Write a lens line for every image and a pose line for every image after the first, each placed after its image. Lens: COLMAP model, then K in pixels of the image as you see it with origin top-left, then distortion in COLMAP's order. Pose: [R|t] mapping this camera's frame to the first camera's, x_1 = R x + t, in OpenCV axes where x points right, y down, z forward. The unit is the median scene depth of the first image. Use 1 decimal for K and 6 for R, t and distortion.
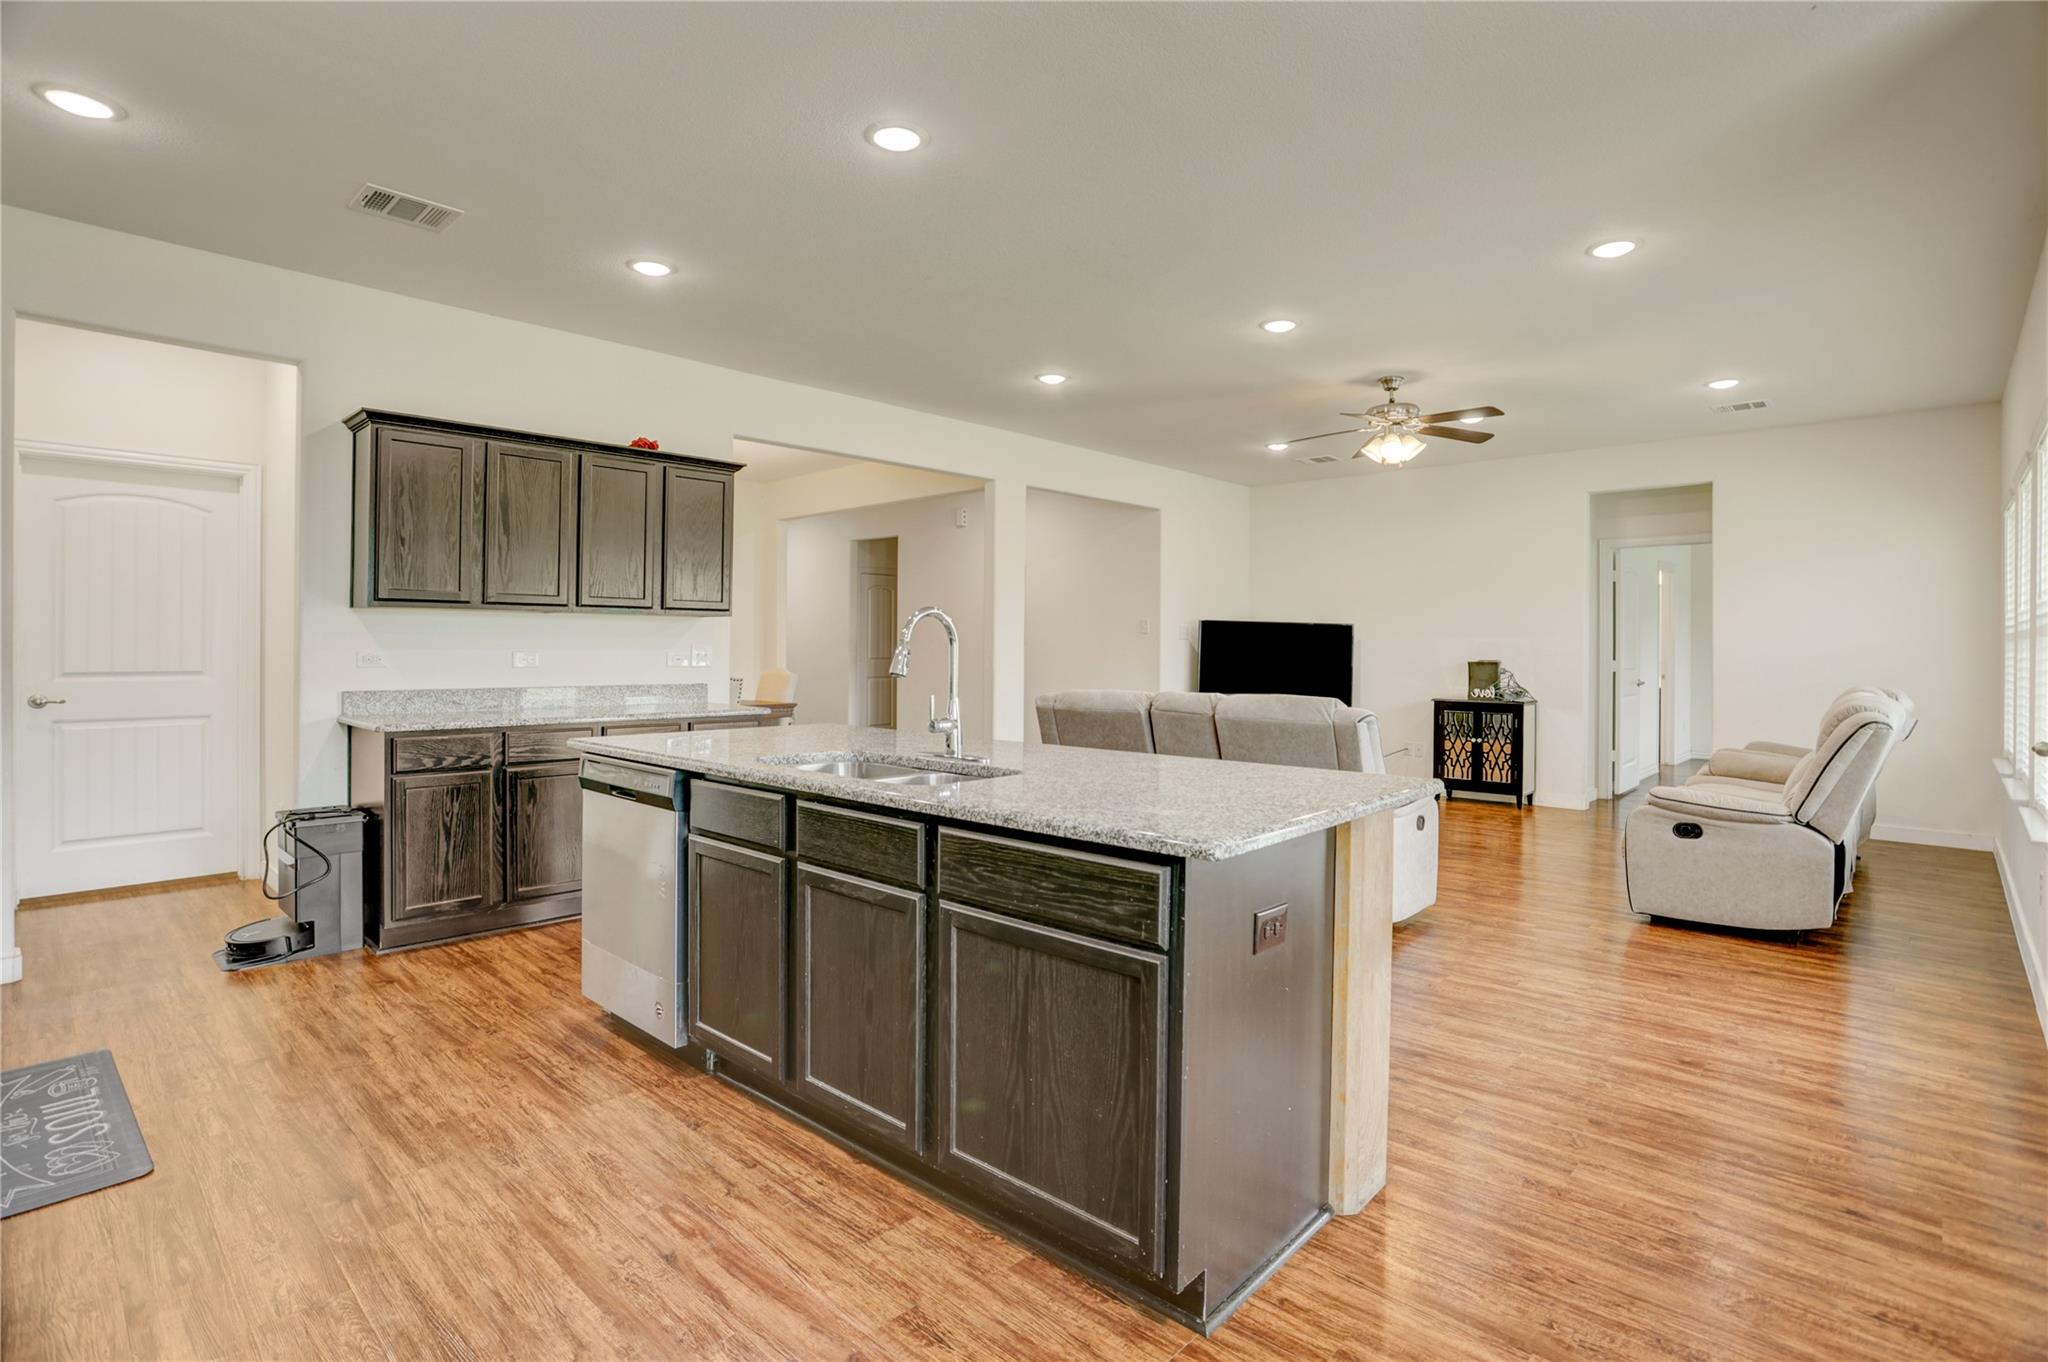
lens RADIAL K [[995.2, 0, 1014.4], [0, 995.2, 673.3], [0, 0, 1]] dist [-0.076672, 0.034703]
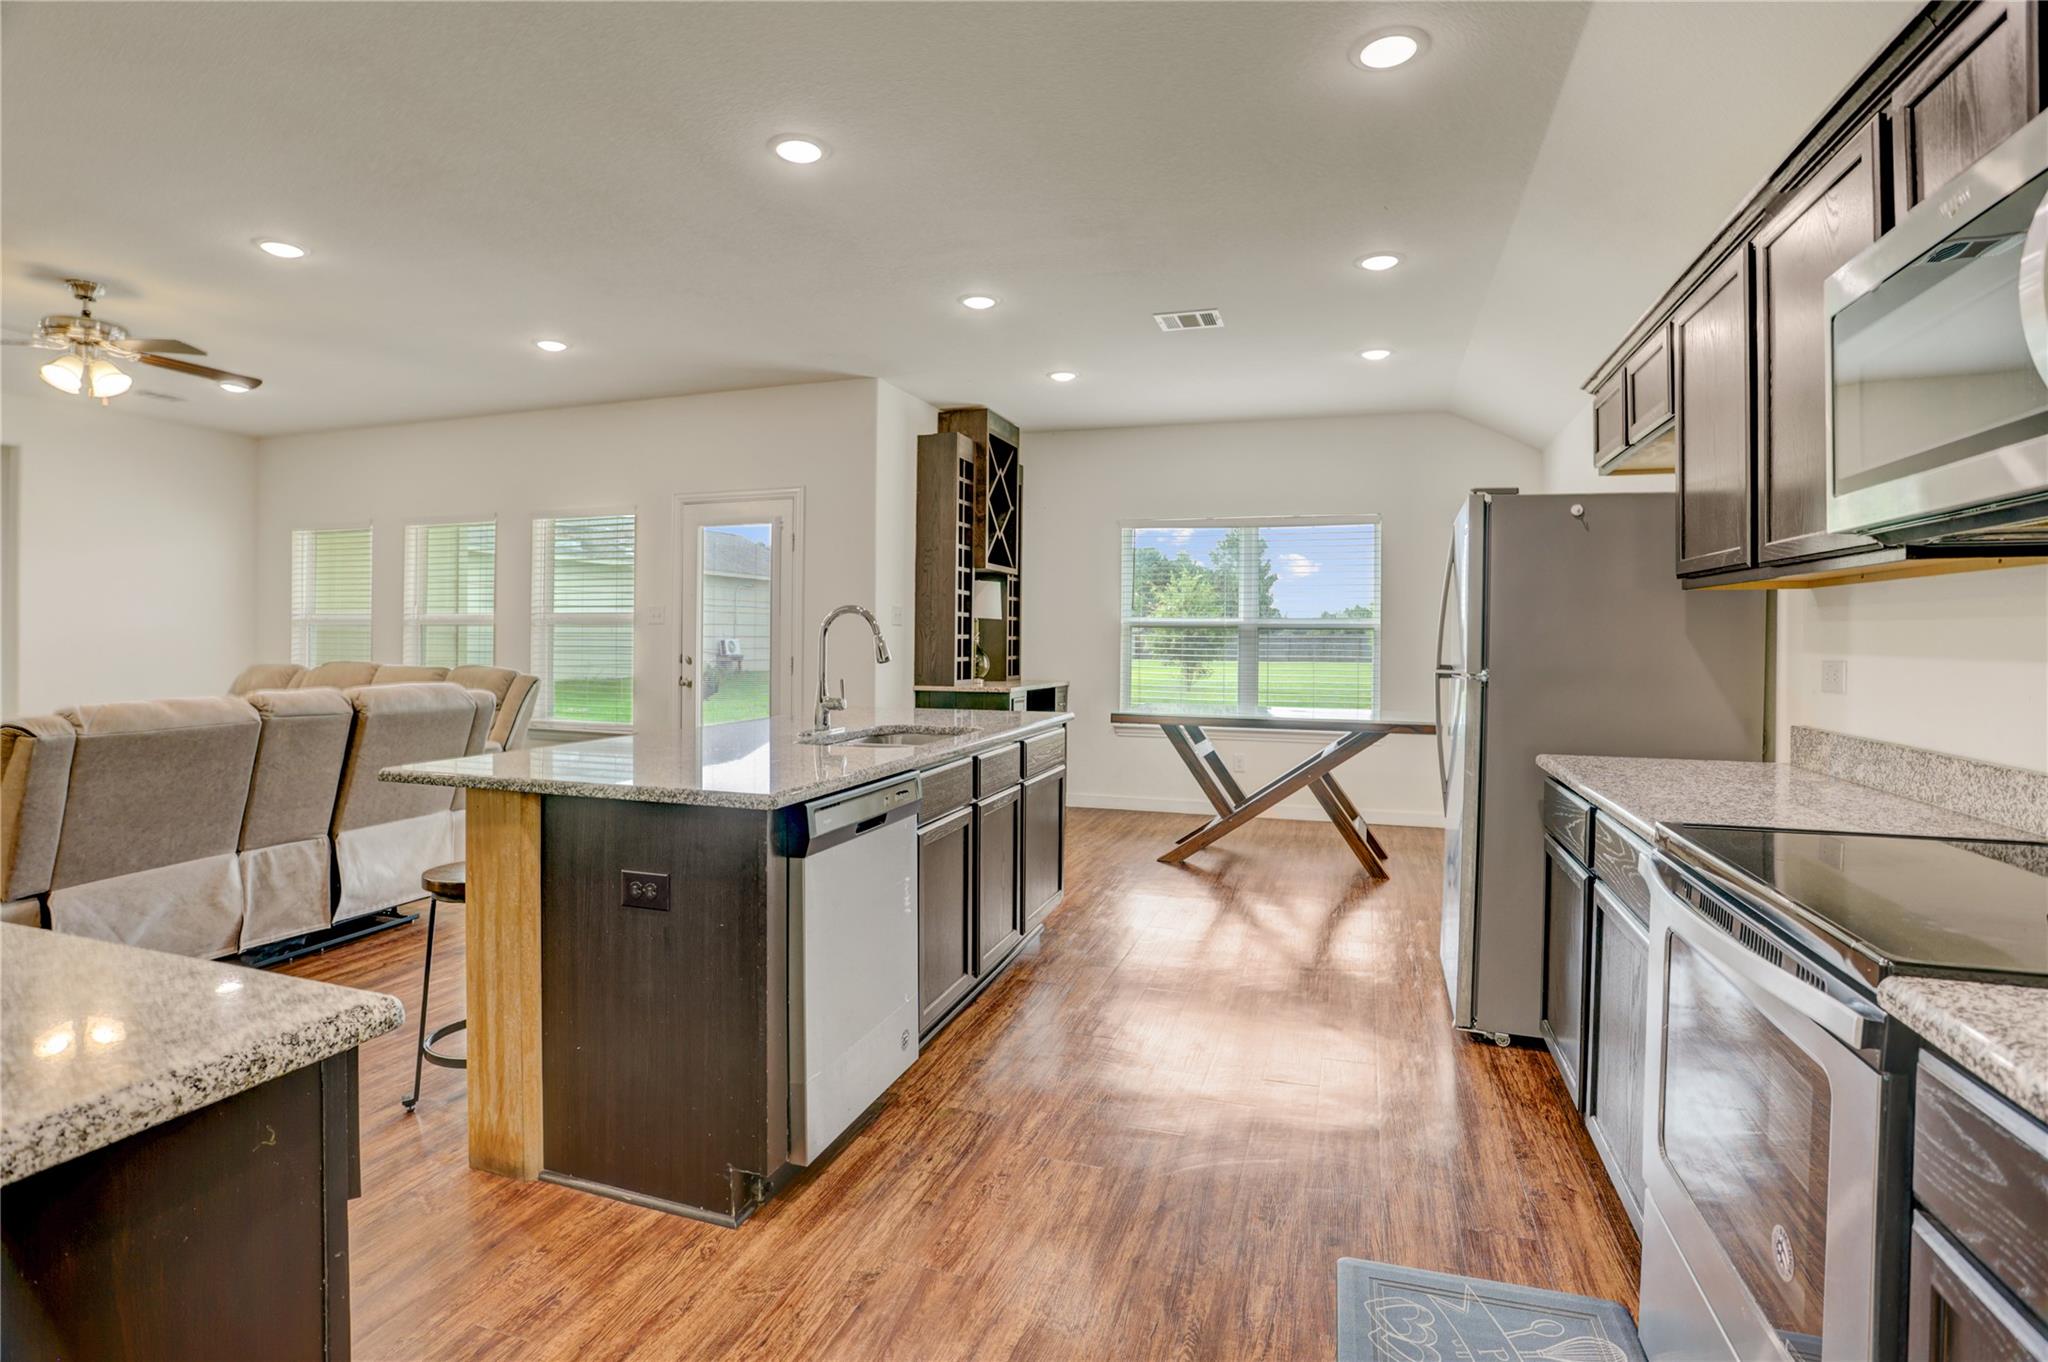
lens RADIAL K [[1009.7, 0, 1029.0], [0, 1009.7, 637.4], [0, 0, 1]] dist [-0.080208, 0.036992]
pose [[-0.426622, -0.009237, 0.904383, -0.584936], [0.013678, 0.999768, 0.016663, -0.020376], [-0.904327, 0.019479, -0.426396, 0.600710]]
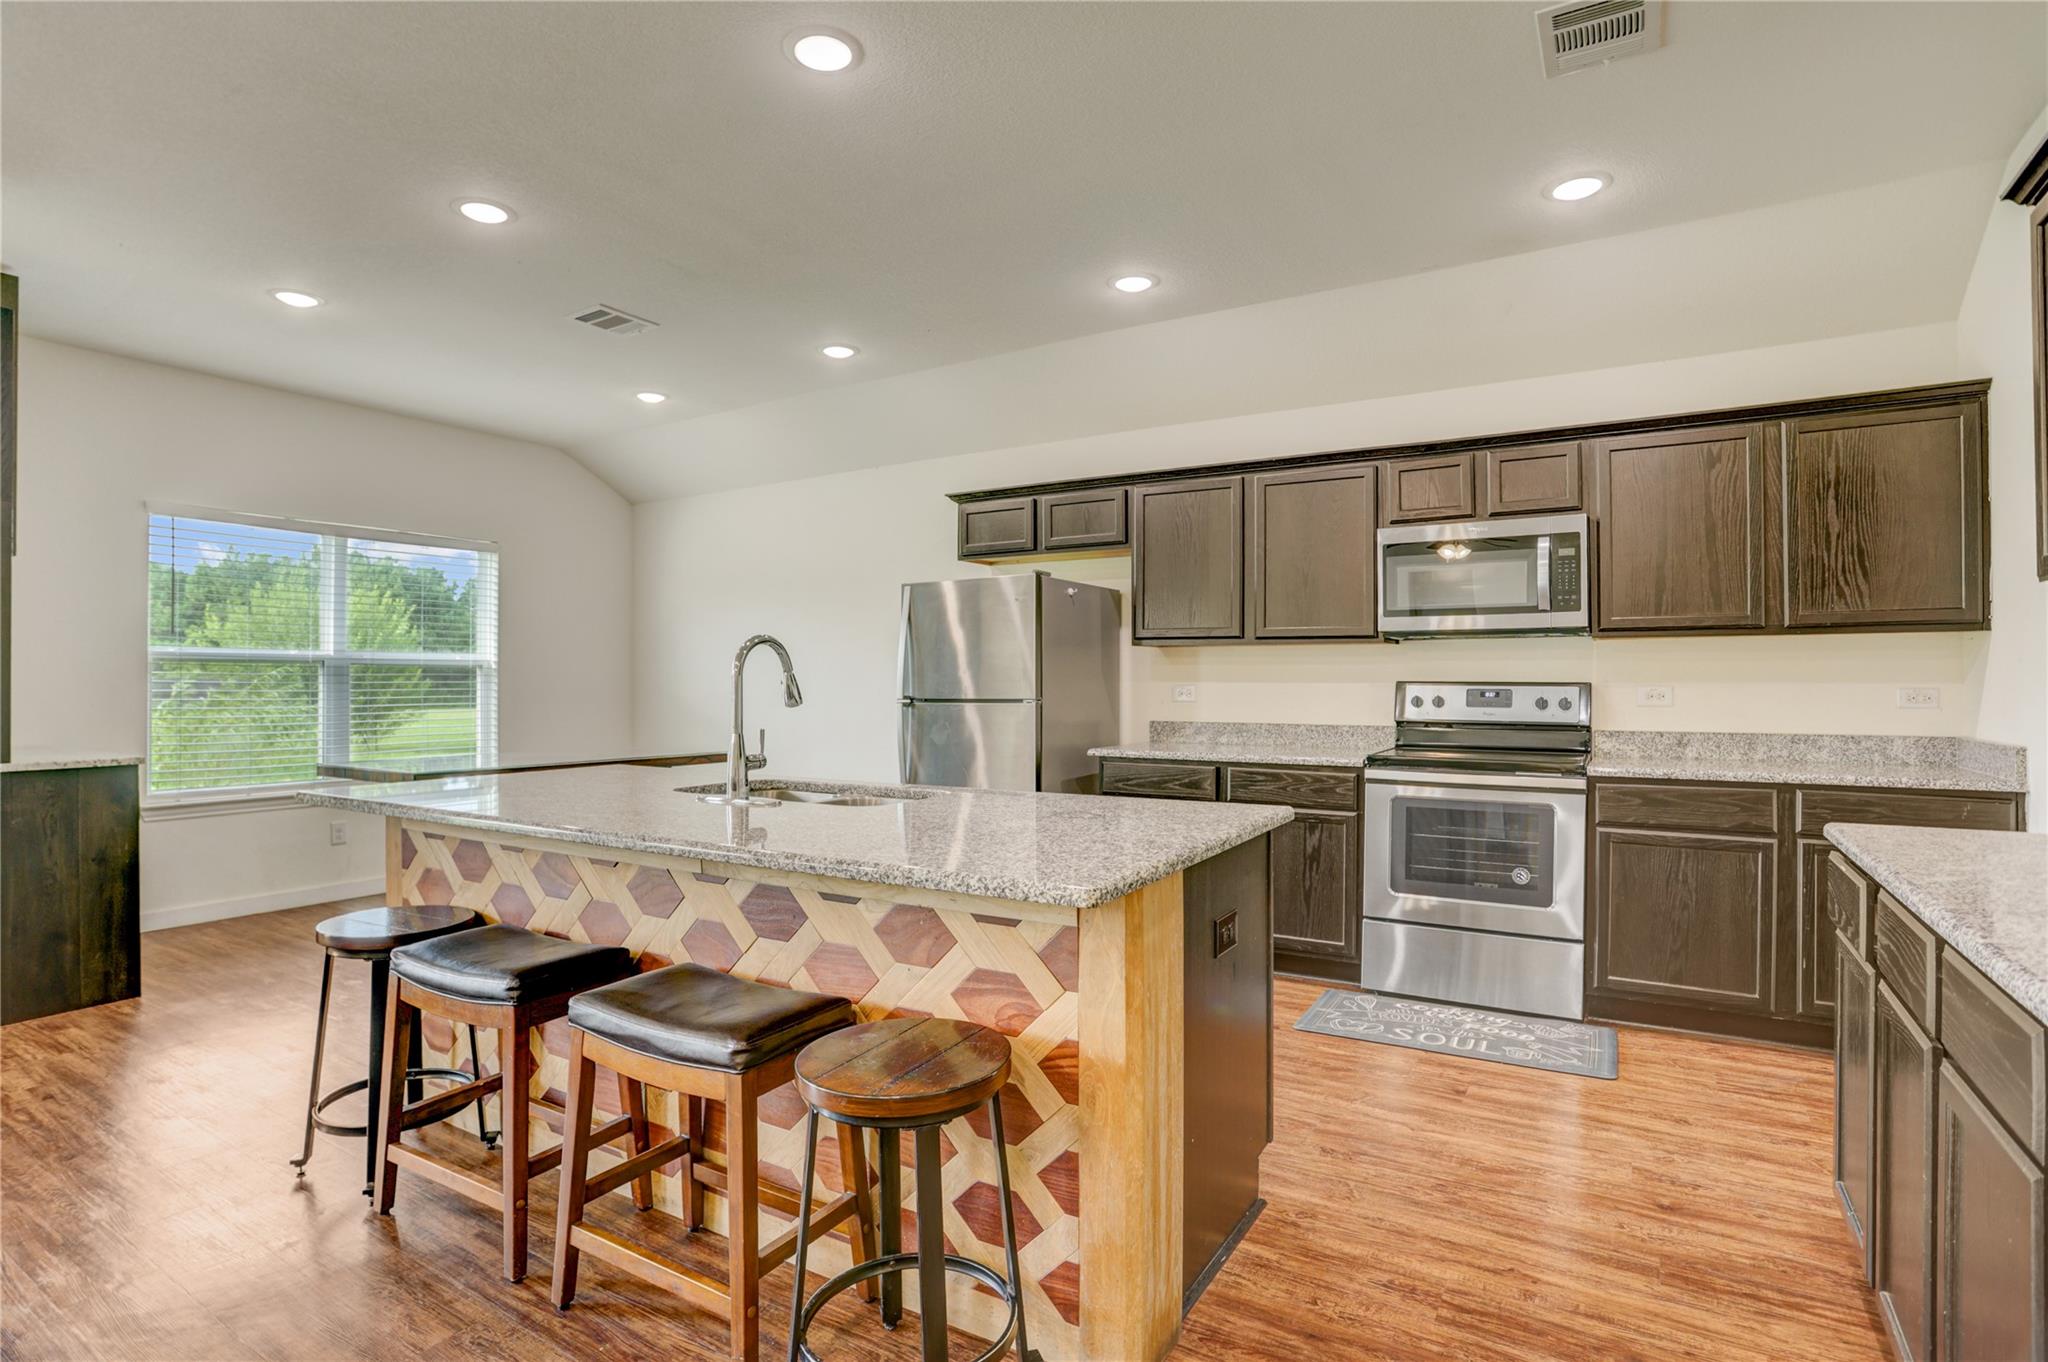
lens RADIAL K [[1008.5, 0, 1024.0], [0, 1008.5, 681.0], [0, 0, 1]] dist [-0.036578, 0.000555]
pose [[-0.977611, -0.005088, -0.210361, -0.057292], [-0.010689, 0.999618, 0.025501, -0.022450], [0.210151, 0.027179, -0.977291, 0.906468]]
